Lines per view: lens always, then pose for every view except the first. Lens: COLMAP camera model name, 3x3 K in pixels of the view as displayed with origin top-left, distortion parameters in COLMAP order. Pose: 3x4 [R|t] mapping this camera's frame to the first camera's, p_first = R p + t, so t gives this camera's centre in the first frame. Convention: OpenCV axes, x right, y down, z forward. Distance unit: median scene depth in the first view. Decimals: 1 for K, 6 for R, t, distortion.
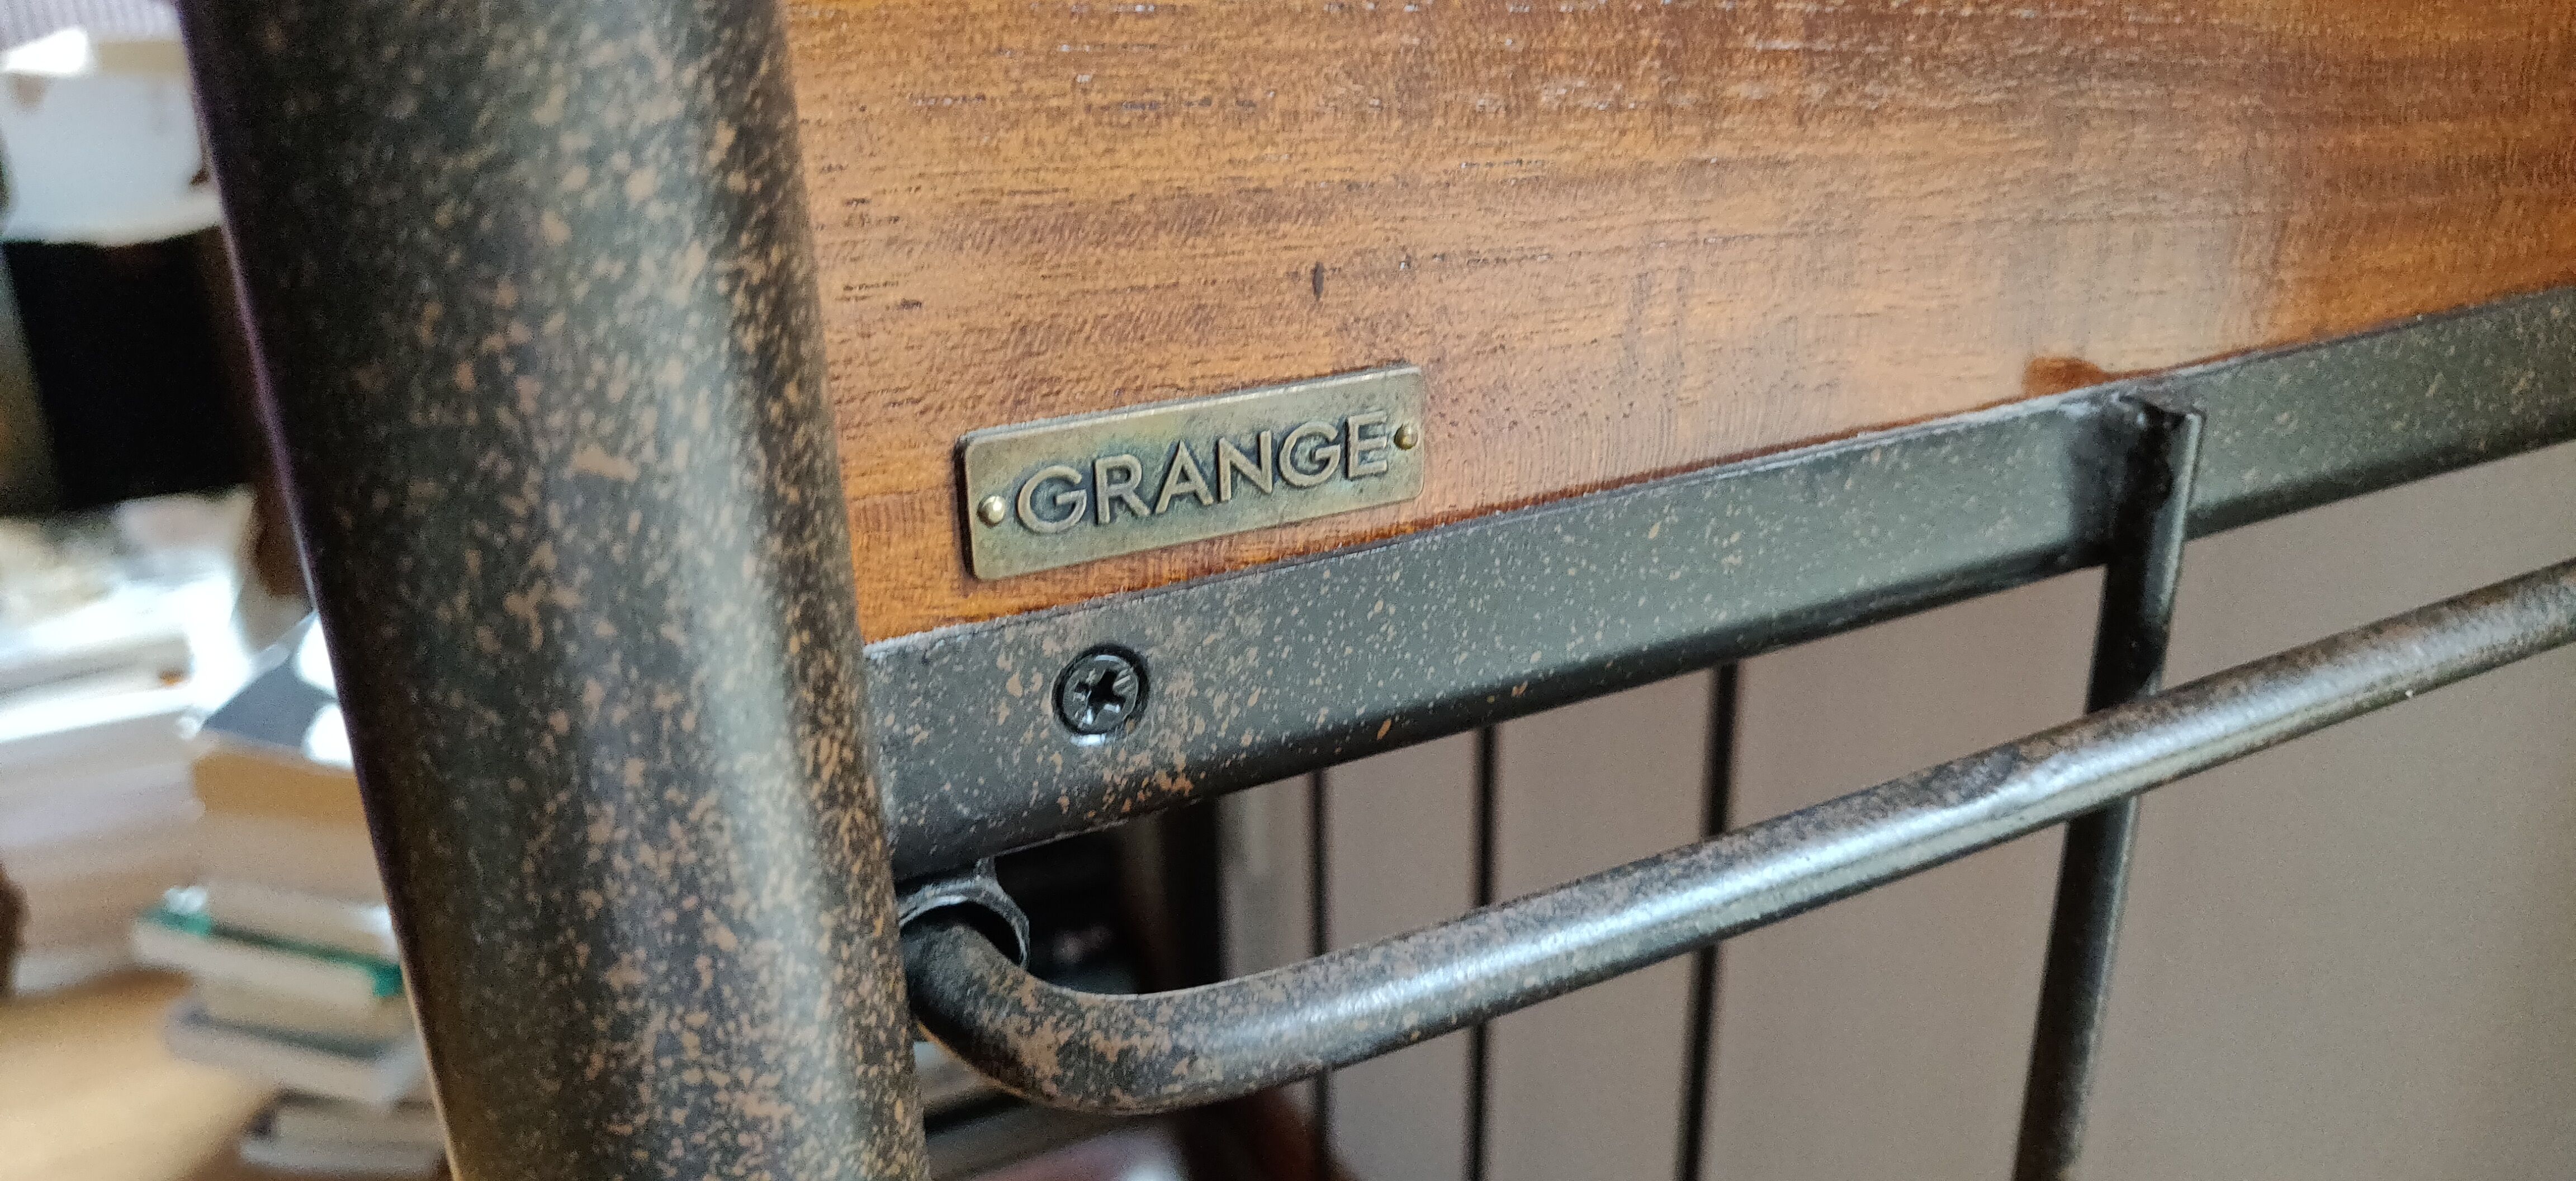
lens RADIAL K [[2042.5, 0, 1288.0], [0, 2042.5, 590.5], [0, 0, 1]] dist [-0.001465, -0.001984]
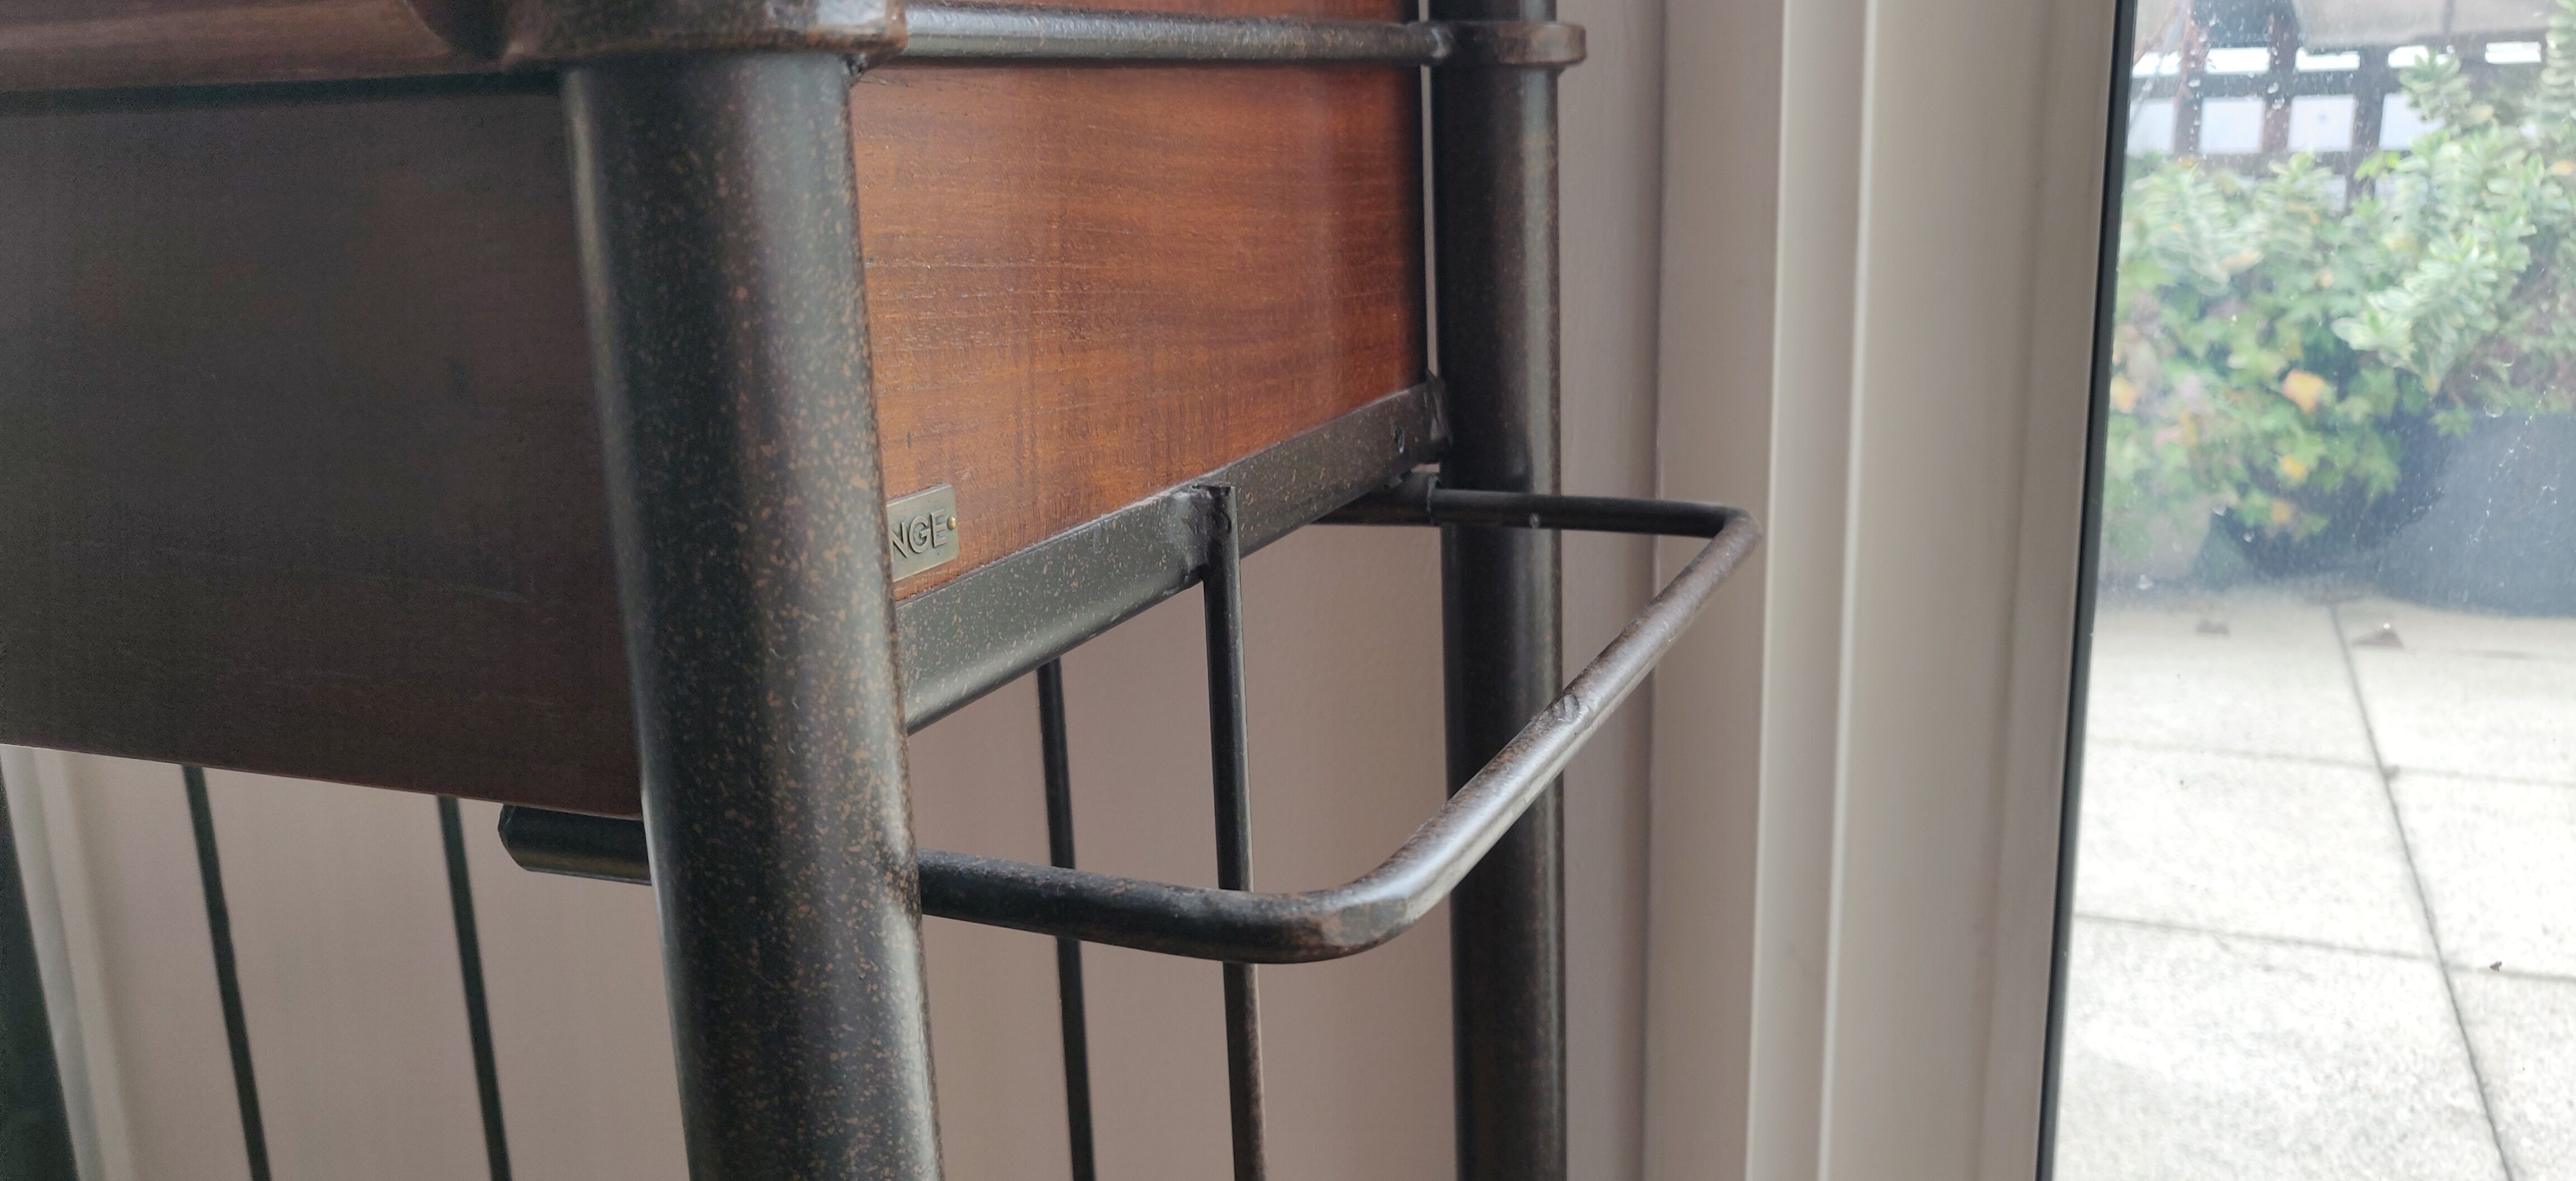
lens RADIAL K [[1980.5, 0, 1288.0], [0, 1980.5, 590.5], [0, 0, 1]] dist [-0.001878, 0.001869]
pose [[0.753556, -0.157331, 0.638279, -1.248337], [0.281381, 0.954694, -0.096875, 0.349232], [-0.594120, 0.252600, 0.763685, -0.770700]]
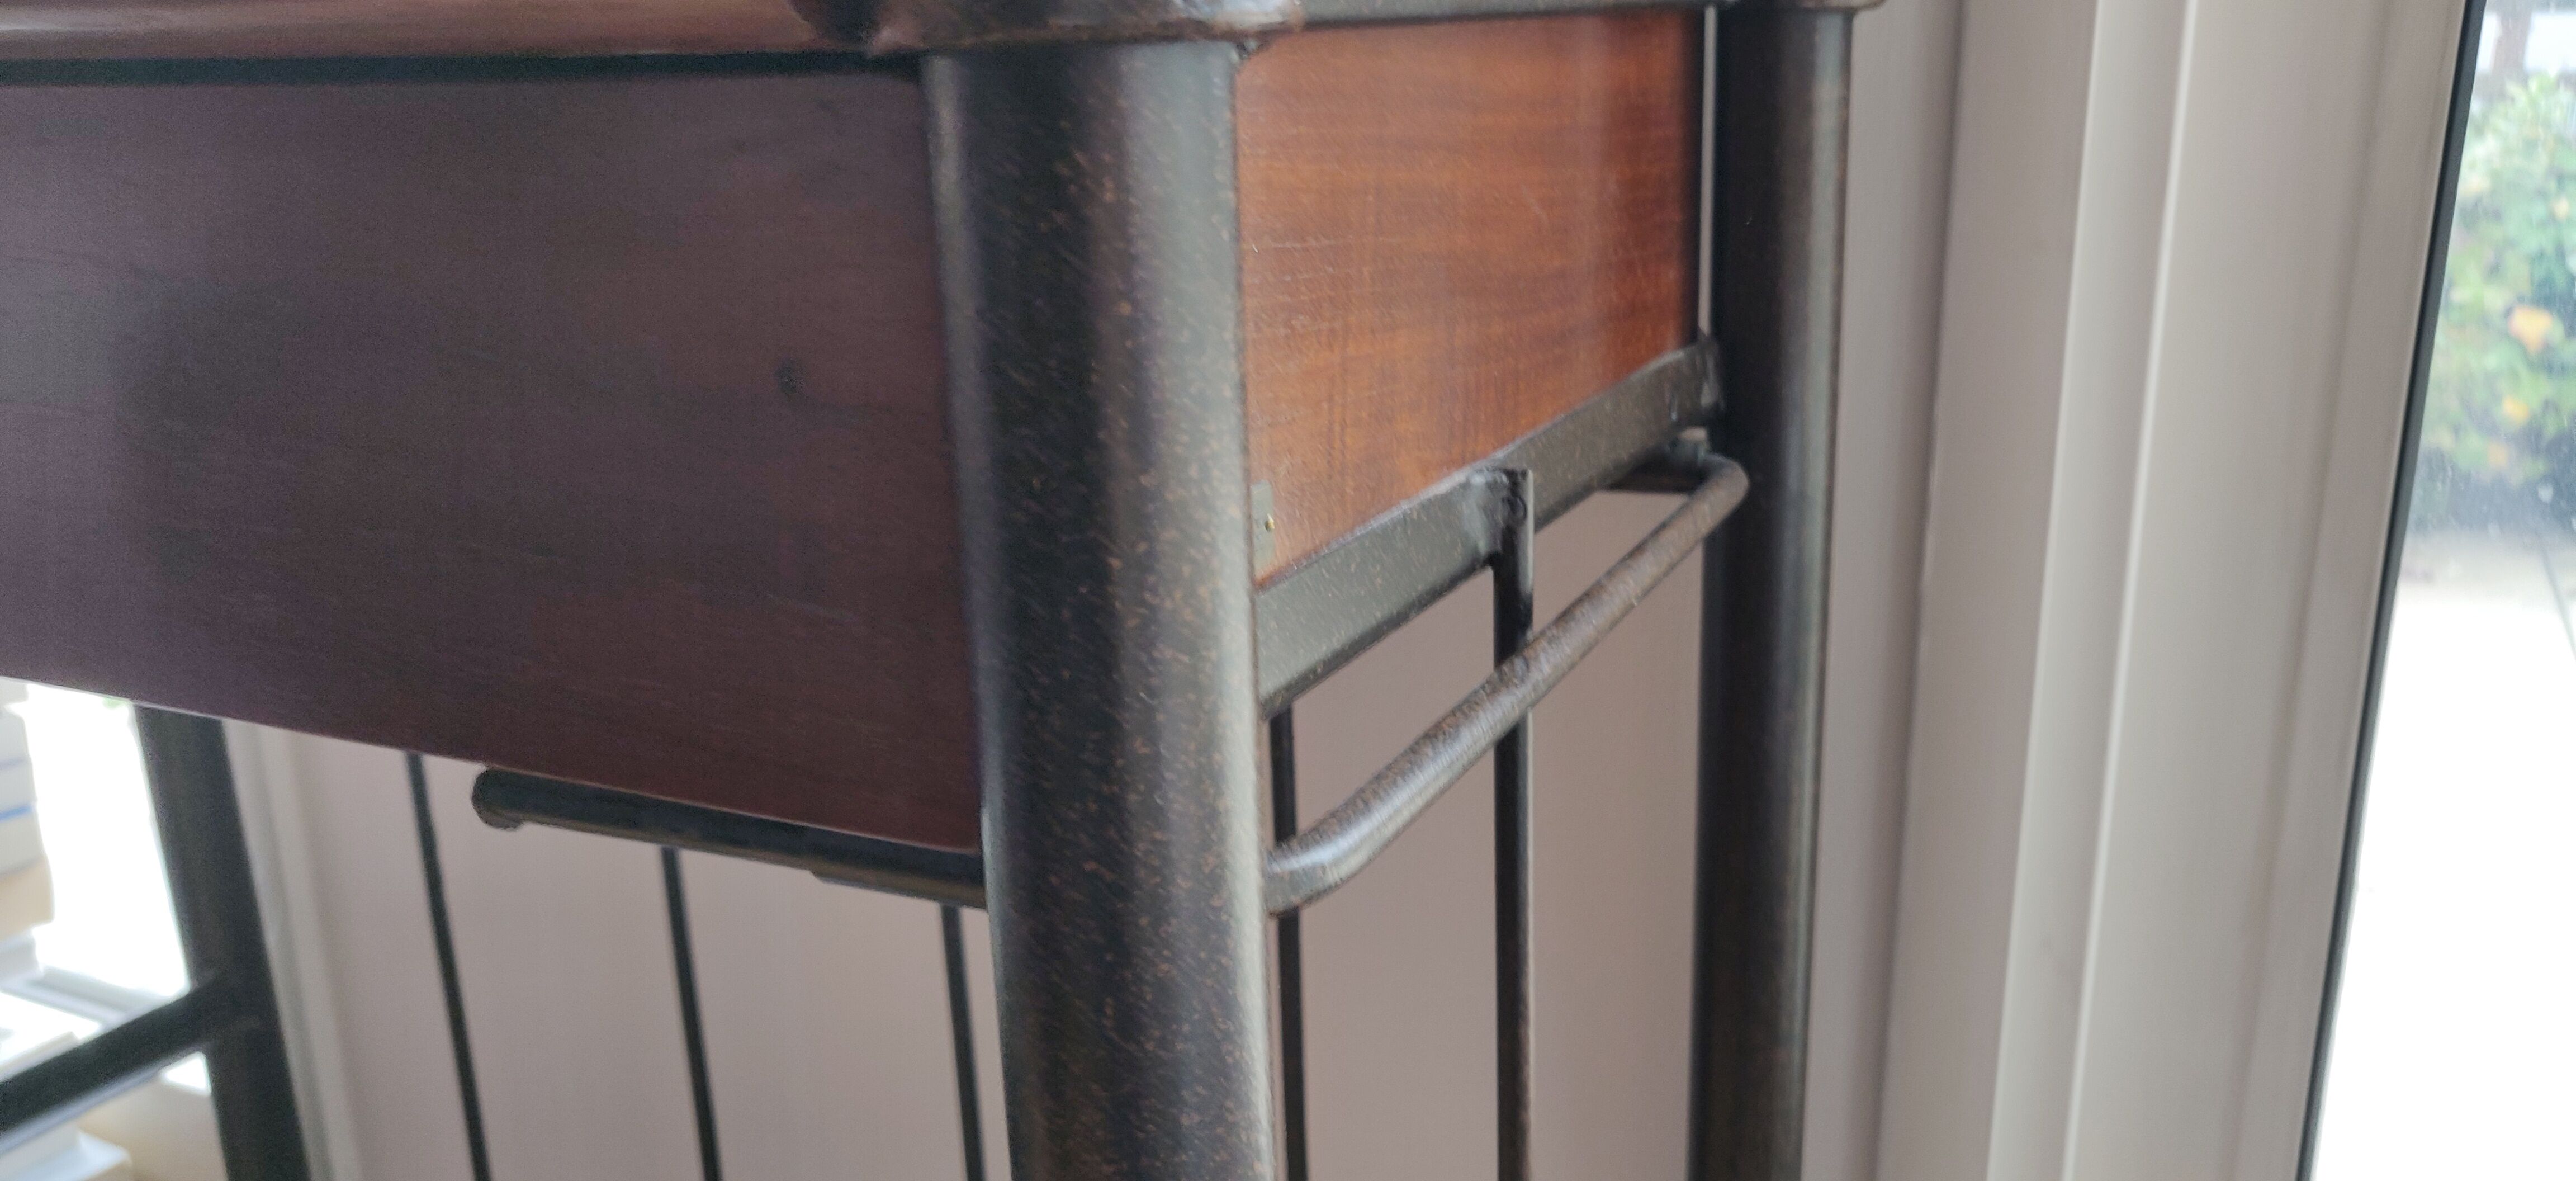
lens RADIAL K [[1981.9, 0, 1292.6], [0, 1981.9, 602.8], [0, 0, 1]] dist [-0.000203, -0.008574]
pose [[0.796231, -0.170968, 0.580333, -1.314467], [0.252645, 0.965559, -0.062178, 0.145010], [-0.549715, 0.196126, 0.812002, -0.522997]]
